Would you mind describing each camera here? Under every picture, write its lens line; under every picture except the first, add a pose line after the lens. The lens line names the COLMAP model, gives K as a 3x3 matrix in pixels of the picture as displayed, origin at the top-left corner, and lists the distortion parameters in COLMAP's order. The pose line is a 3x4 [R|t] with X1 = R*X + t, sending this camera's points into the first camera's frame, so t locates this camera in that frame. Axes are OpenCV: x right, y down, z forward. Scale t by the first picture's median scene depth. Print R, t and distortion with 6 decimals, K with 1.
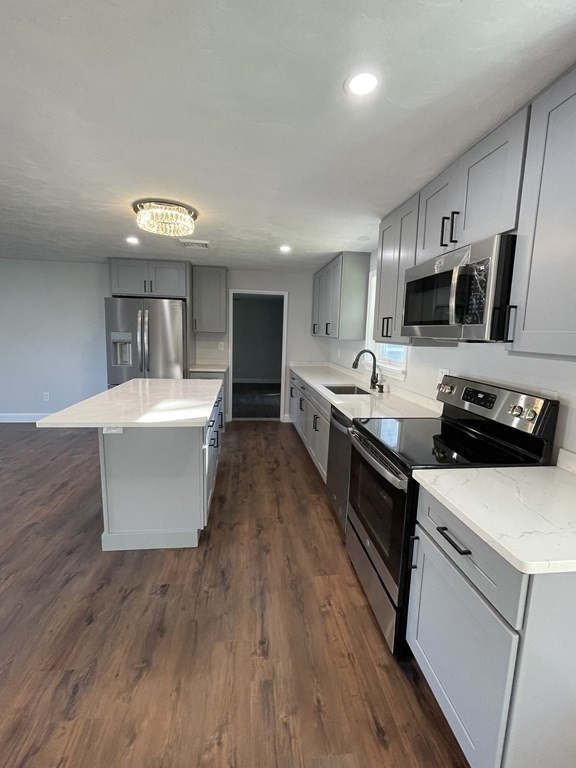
lens RADIAL K [[335.7, 0, 284.5], [0, 335.7, 379.7], [0, 0, 1]] dist [-0.001970, 0.001610]
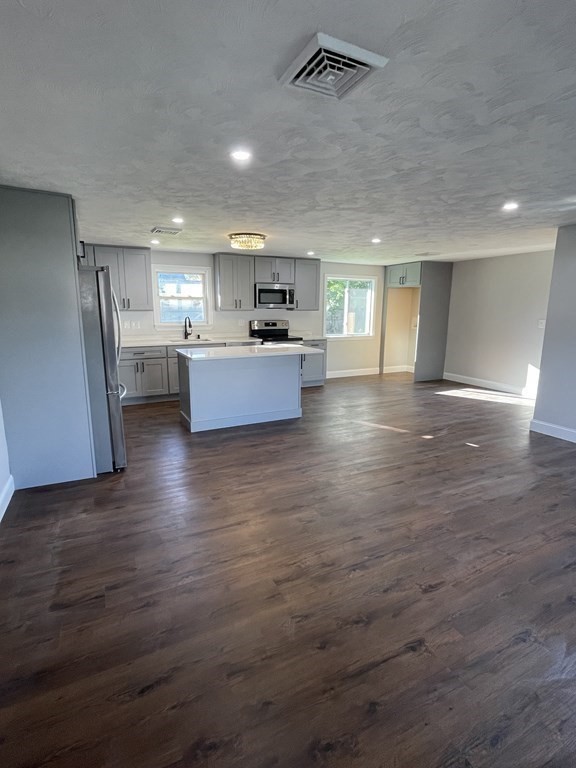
lens RADIAL K [[382.3, 0, 288.0], [0, 382.3, 384.0], [0, 0, 1]] dist [-0.000355, -0.000078]
pose [[-0.349271, -0.215384, 0.911932, -2.737184], [0.120082, 0.954910, 0.271526, -0.348101], [-0.929296, 0.204343, -0.307659, 1.838284]]
